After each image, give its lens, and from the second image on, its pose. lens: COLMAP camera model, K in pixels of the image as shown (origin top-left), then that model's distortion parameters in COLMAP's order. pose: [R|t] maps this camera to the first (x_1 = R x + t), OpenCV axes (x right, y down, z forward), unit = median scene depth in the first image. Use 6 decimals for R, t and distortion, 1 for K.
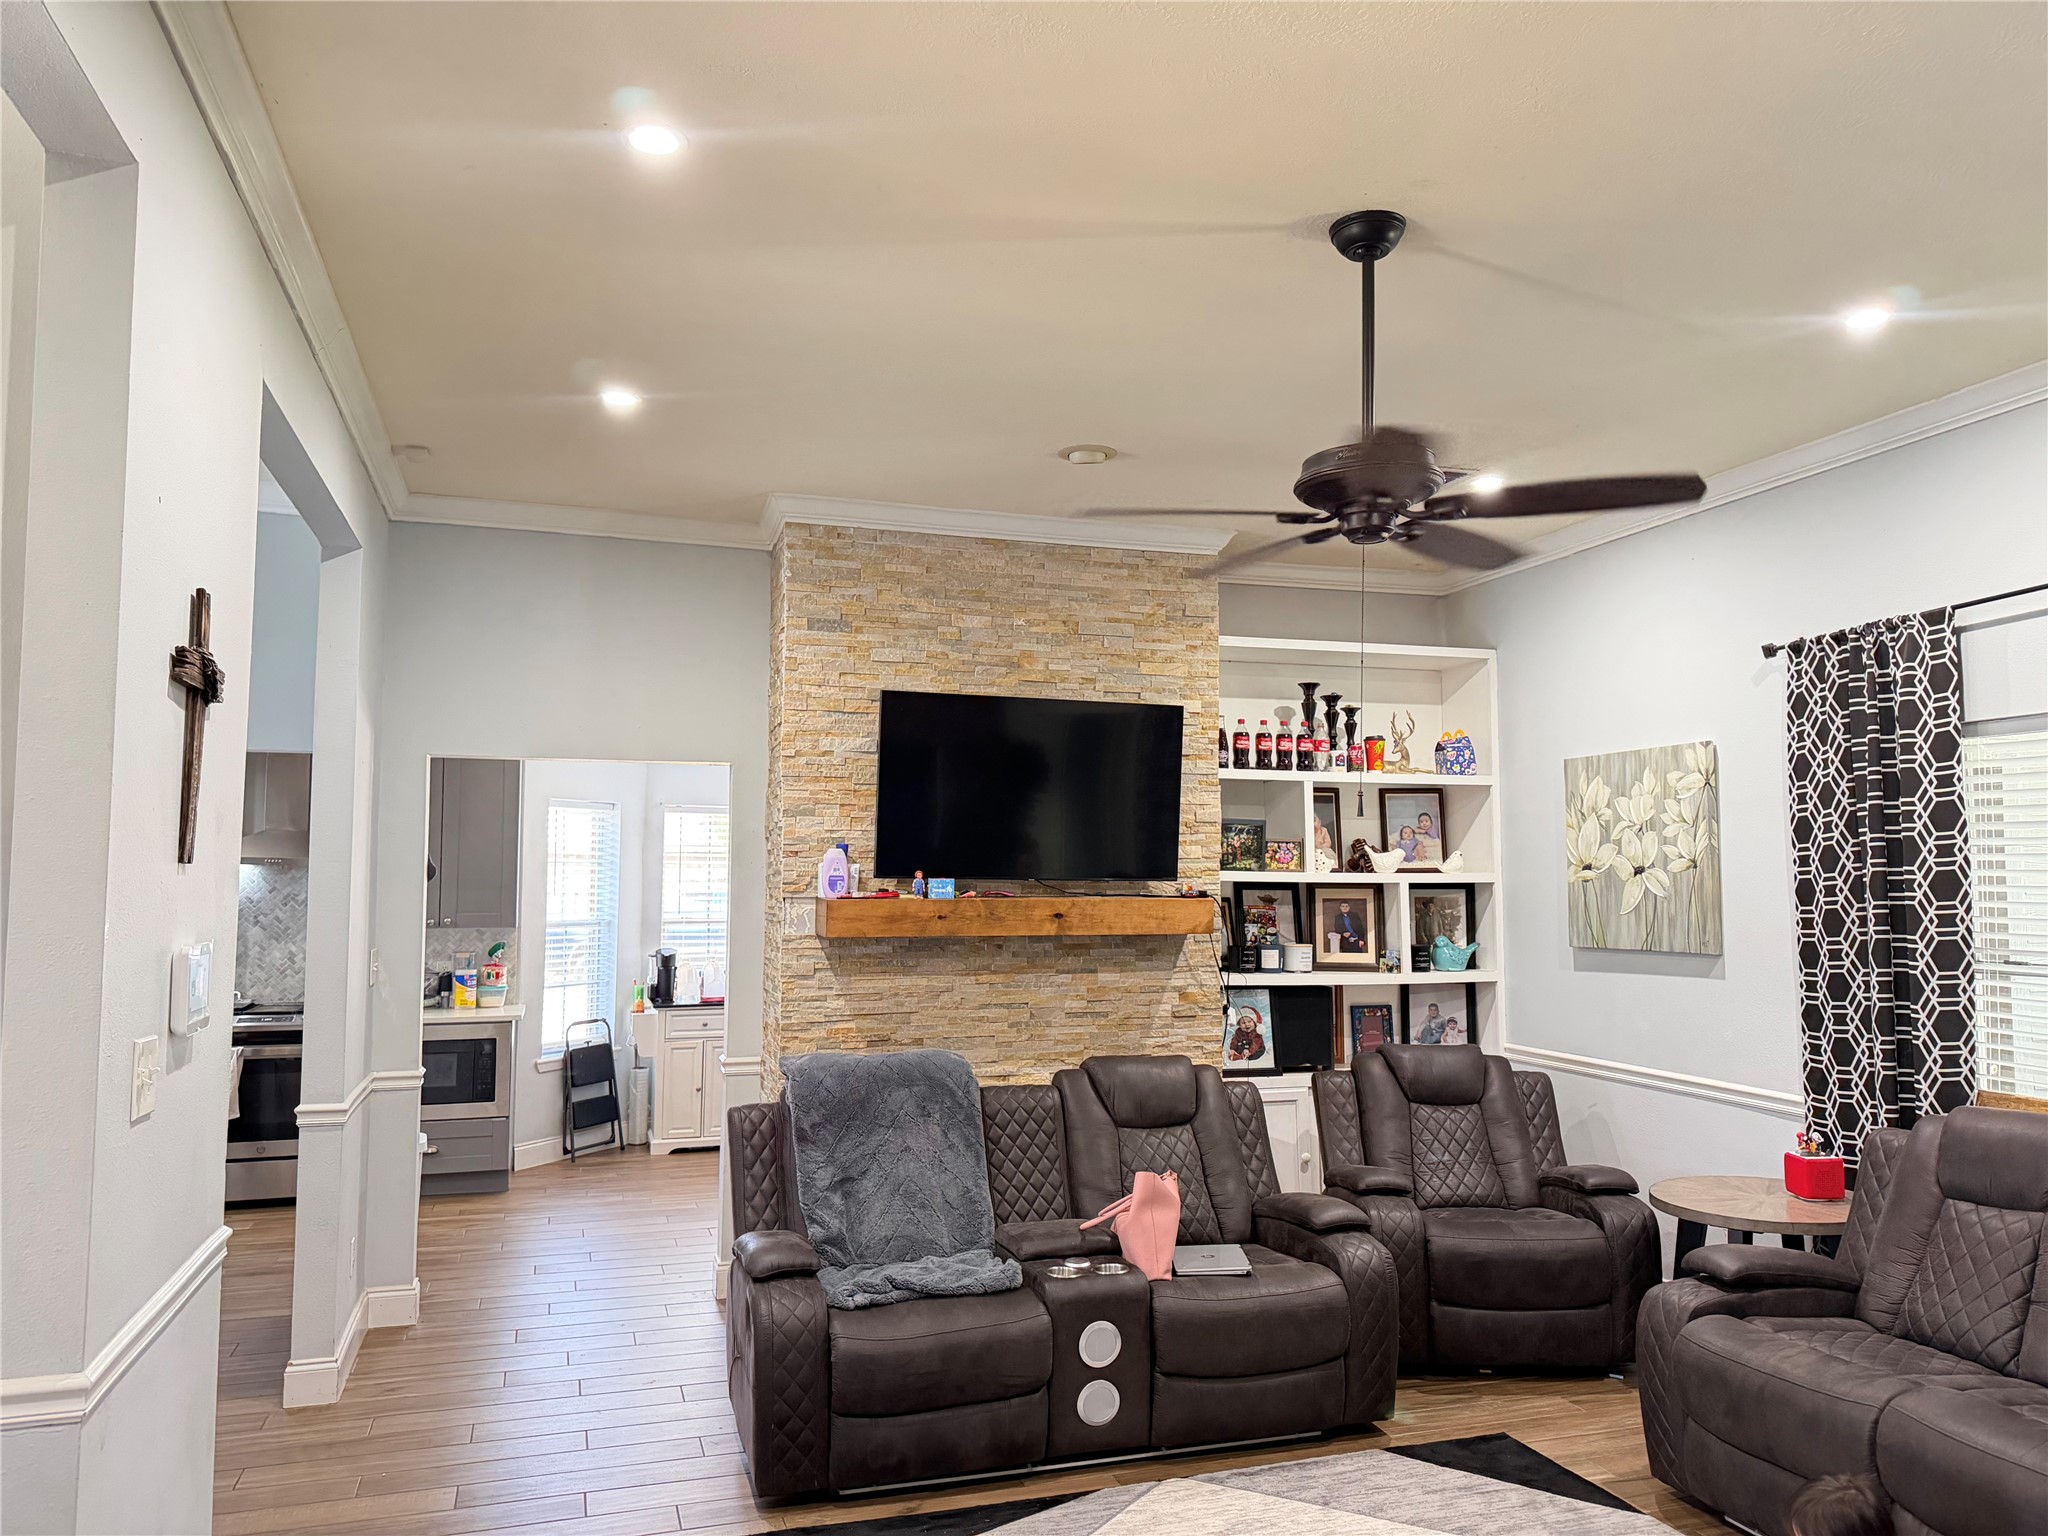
lens RADIAL K [[1431.3, 0, 1025.5], [0, 1431.3, 775.7], [0, 0, 1]] dist [0.142889, -0.238607]
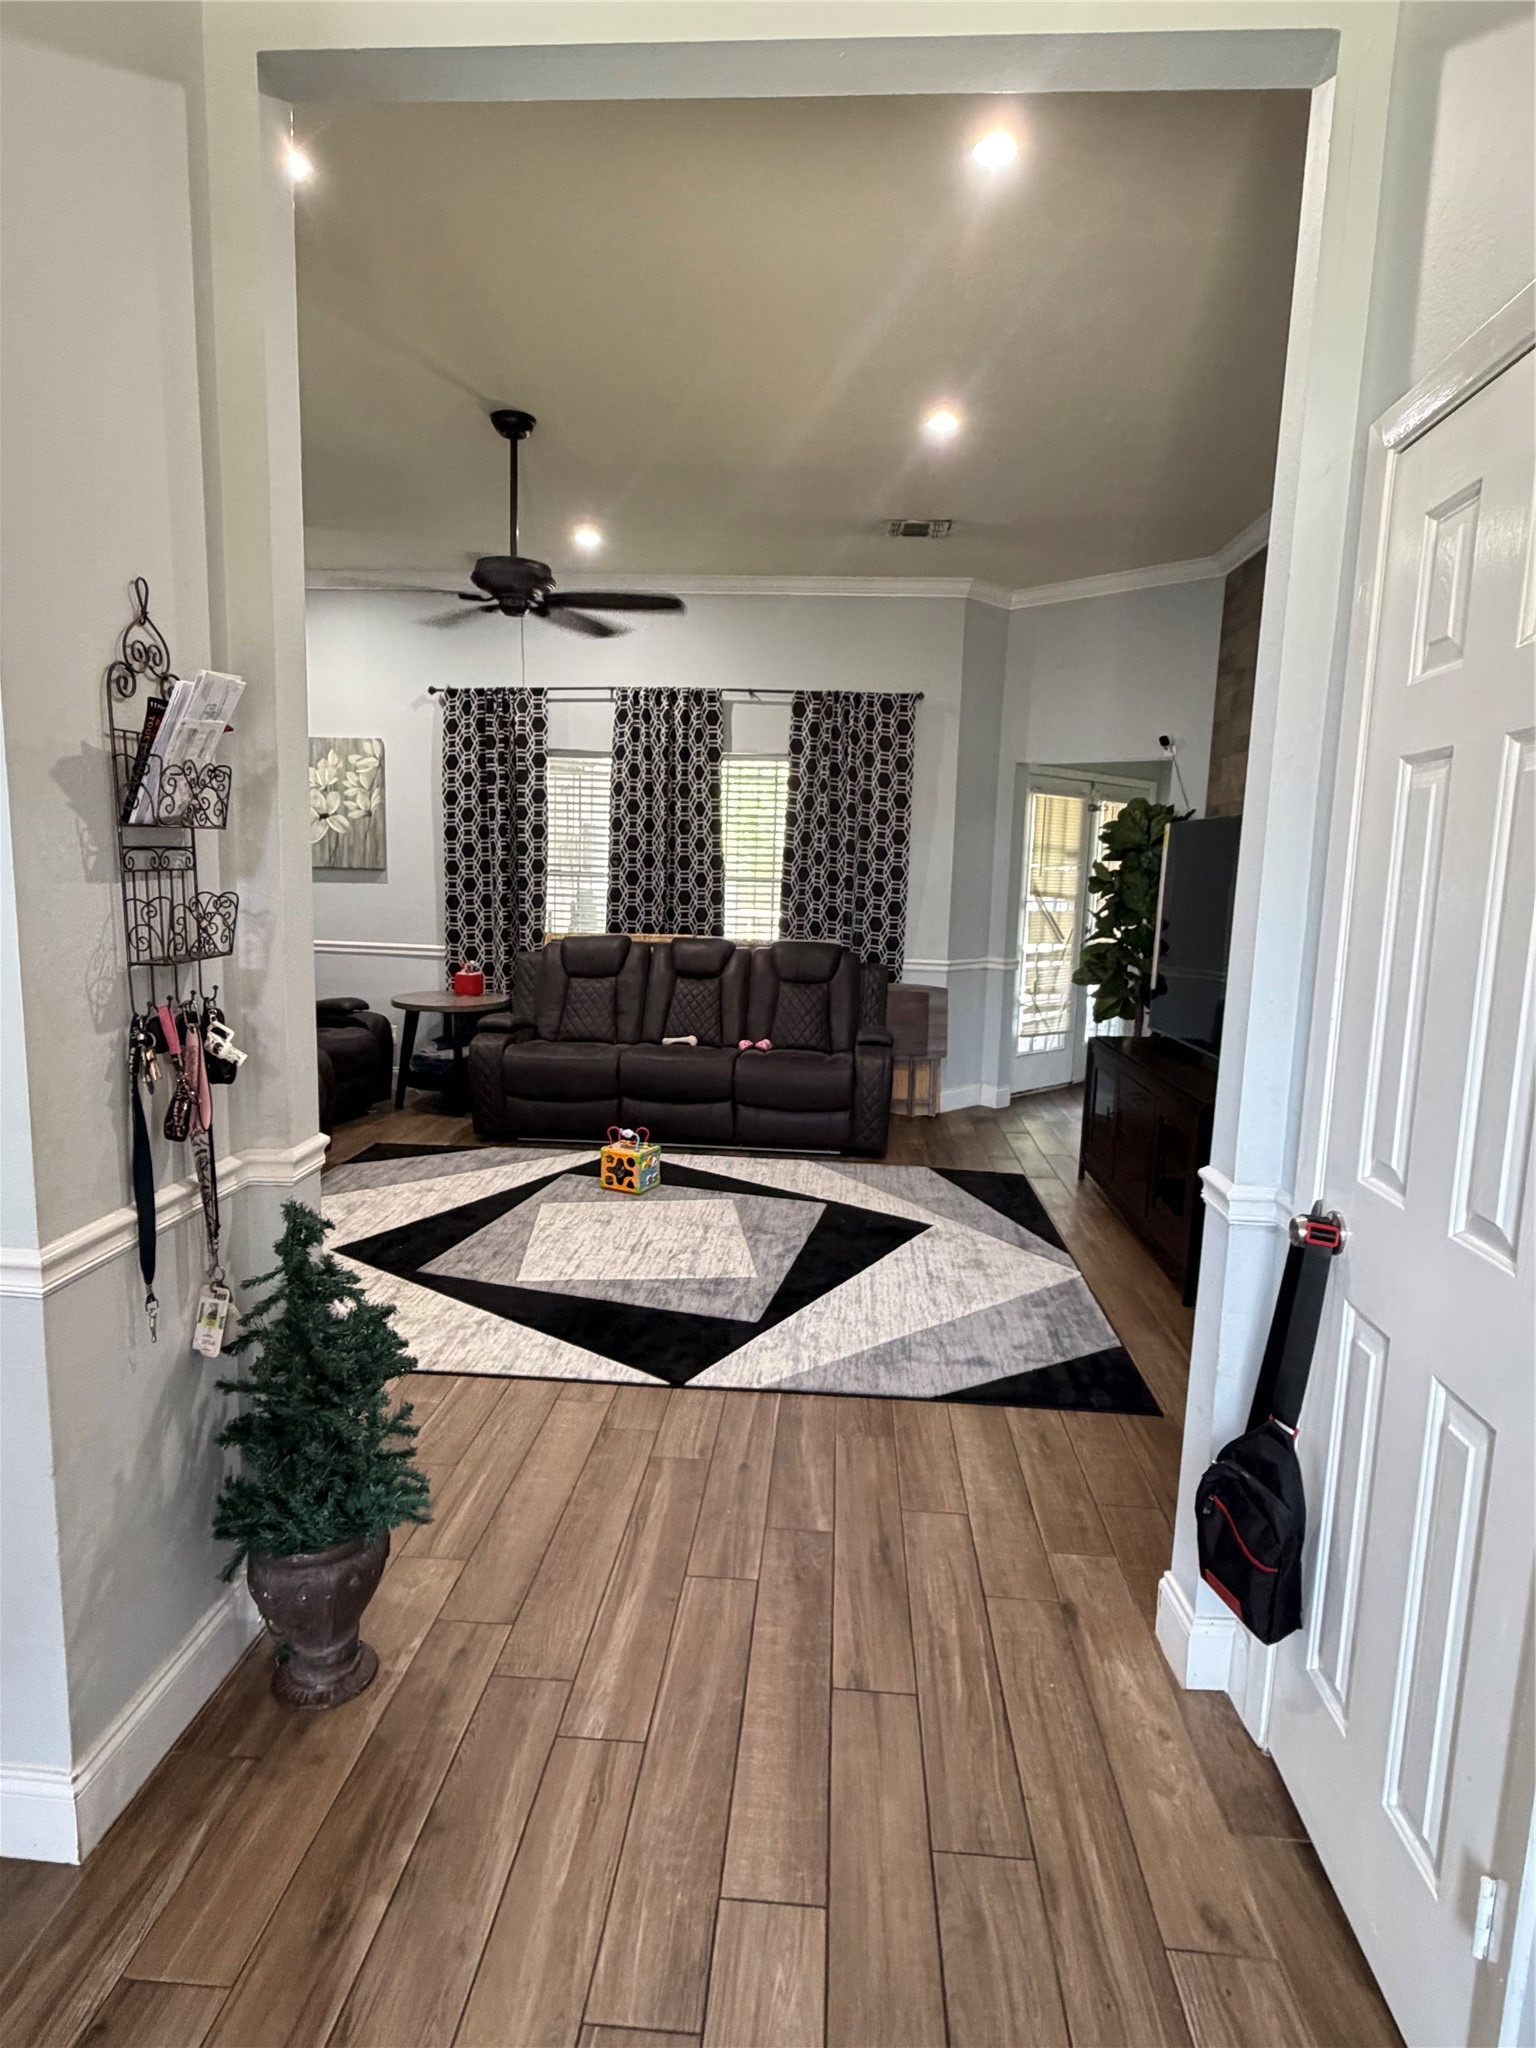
lens RADIAL K [[1114.4, 0, 758.4], [0, 1114.4, 1025.8], [0, 0, 1]] dist [-0.005619, -0.000407]
pose [[0.371922, -0.121817, 0.920236, -0.526487], [-0.098536, 0.980570, 0.169628, 0.036153], [-0.923019, -0.153765, 0.352692, 0.107594]]
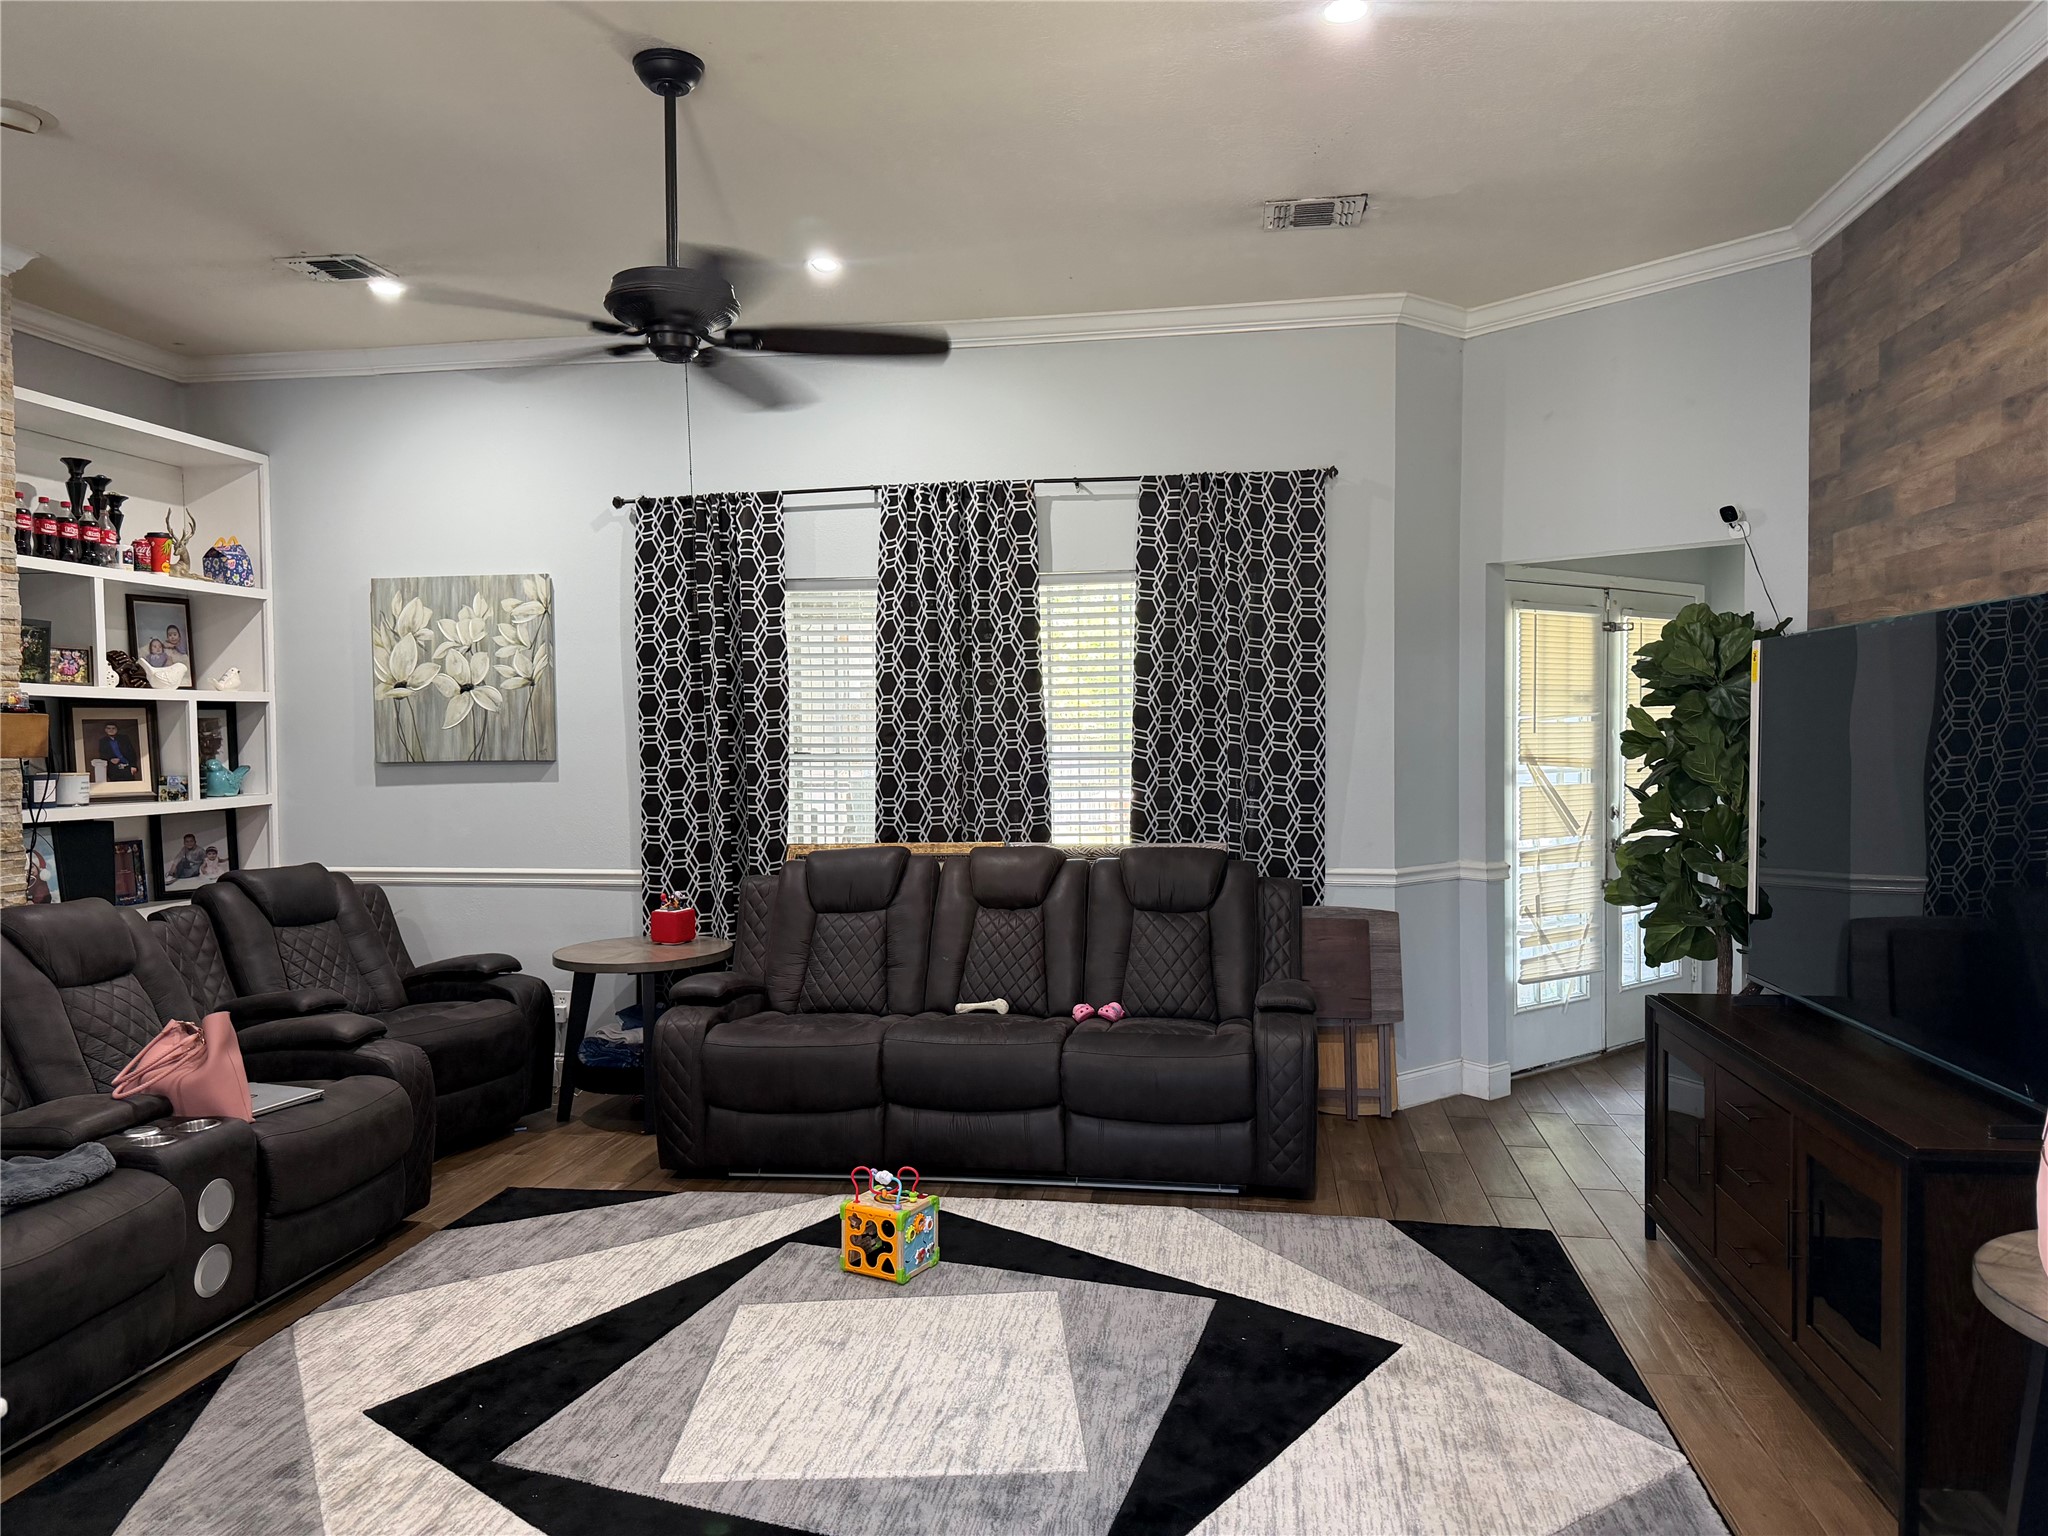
lens RADIAL K [[1431.3, 0, 1025.5], [0, 1431.3, 775.7], [0, 0, 1]] dist [0.142889, -0.238607]
pose [[0.441990, -0.031953, 0.896451, -0.359412], [-0.056998, 0.996345, 0.063616, 0.036843], [-0.895208, -0.079213, 0.438553, 0.146305]]
